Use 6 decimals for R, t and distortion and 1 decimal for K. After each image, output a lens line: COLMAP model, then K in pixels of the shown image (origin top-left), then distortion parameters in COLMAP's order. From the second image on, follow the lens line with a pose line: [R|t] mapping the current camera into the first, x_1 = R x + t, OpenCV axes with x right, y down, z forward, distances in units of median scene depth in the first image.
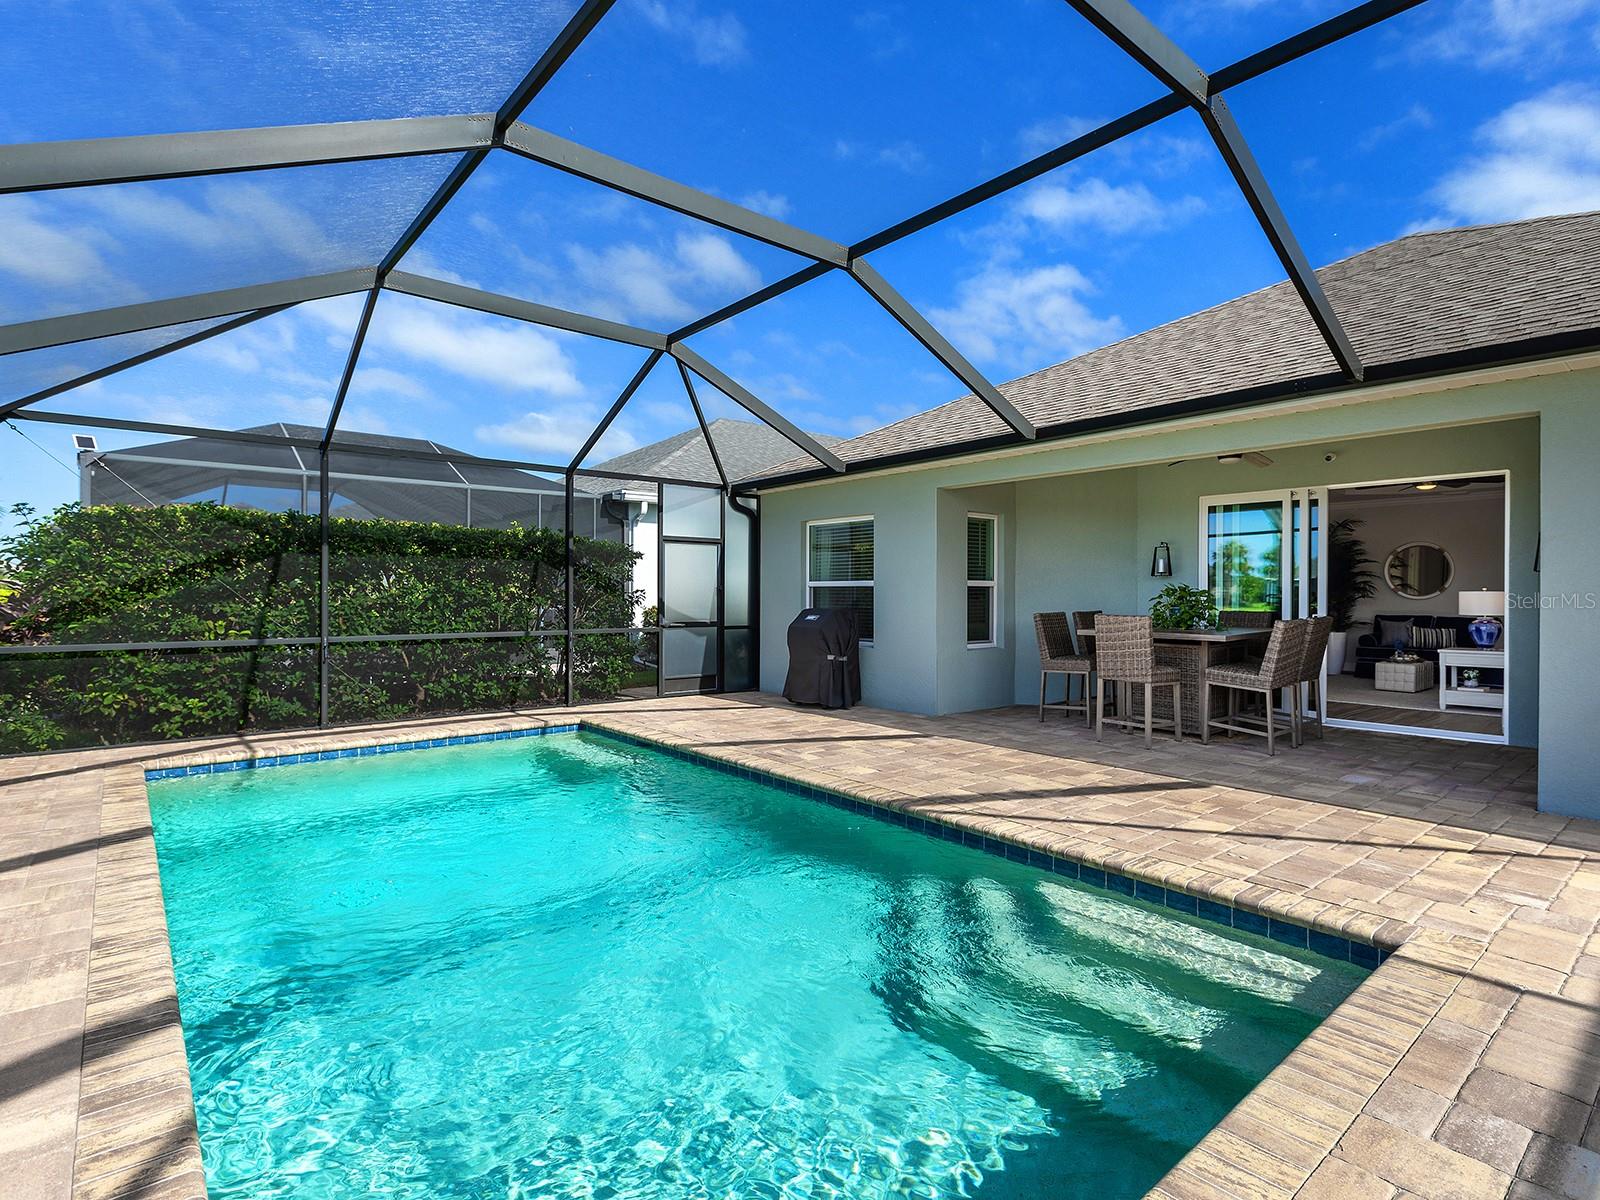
lens RADIAL K [[812.3, 0, 823.1], [0, 812.3, 604.7], [0, 0, 1]] dist [0.004128, 0.000475]
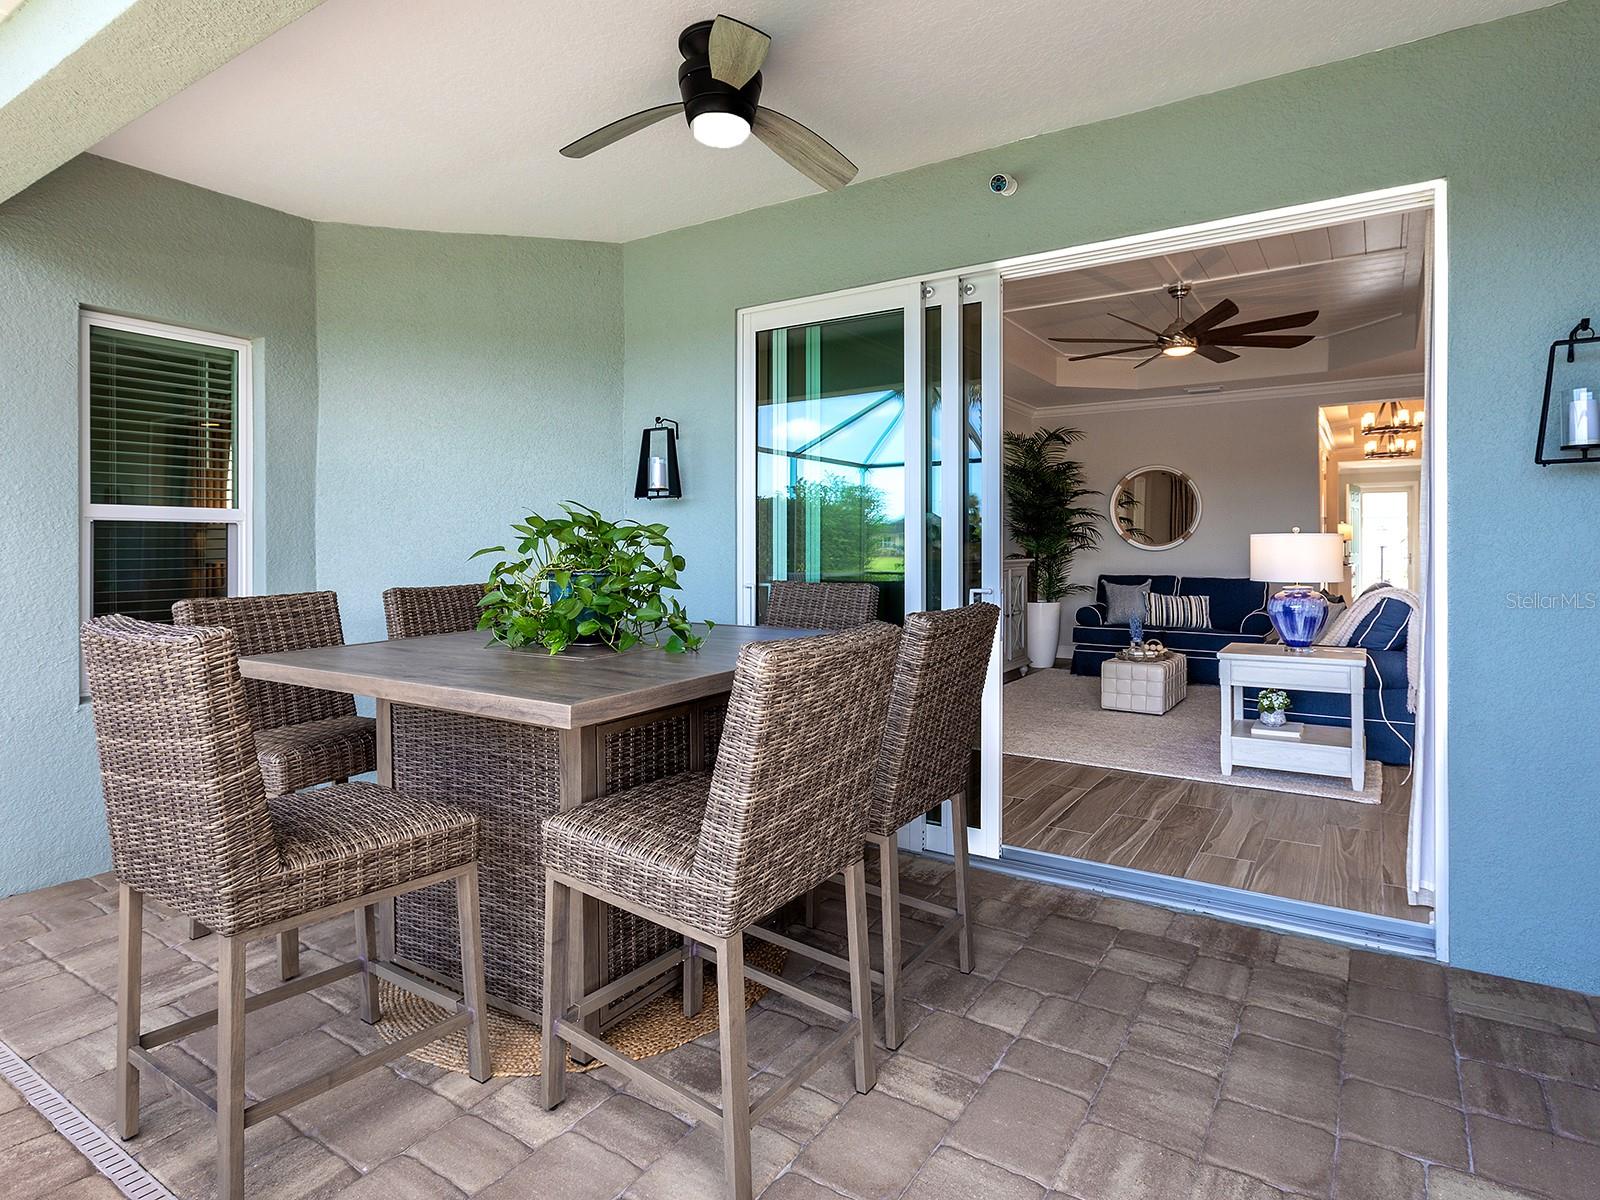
lens RADIAL K [[807.0, 0, 801.5], [0, 807.0, 563.1], [0, 0, 1]] dist [0.000518, 0.000111]
pose [[0.968768, -0.010406, 0.247749, 0.344354], [0.009712, 0.999945, 0.004022, -0.002399], [-0.247777, -0.001491, 0.968816, 0.517541]]
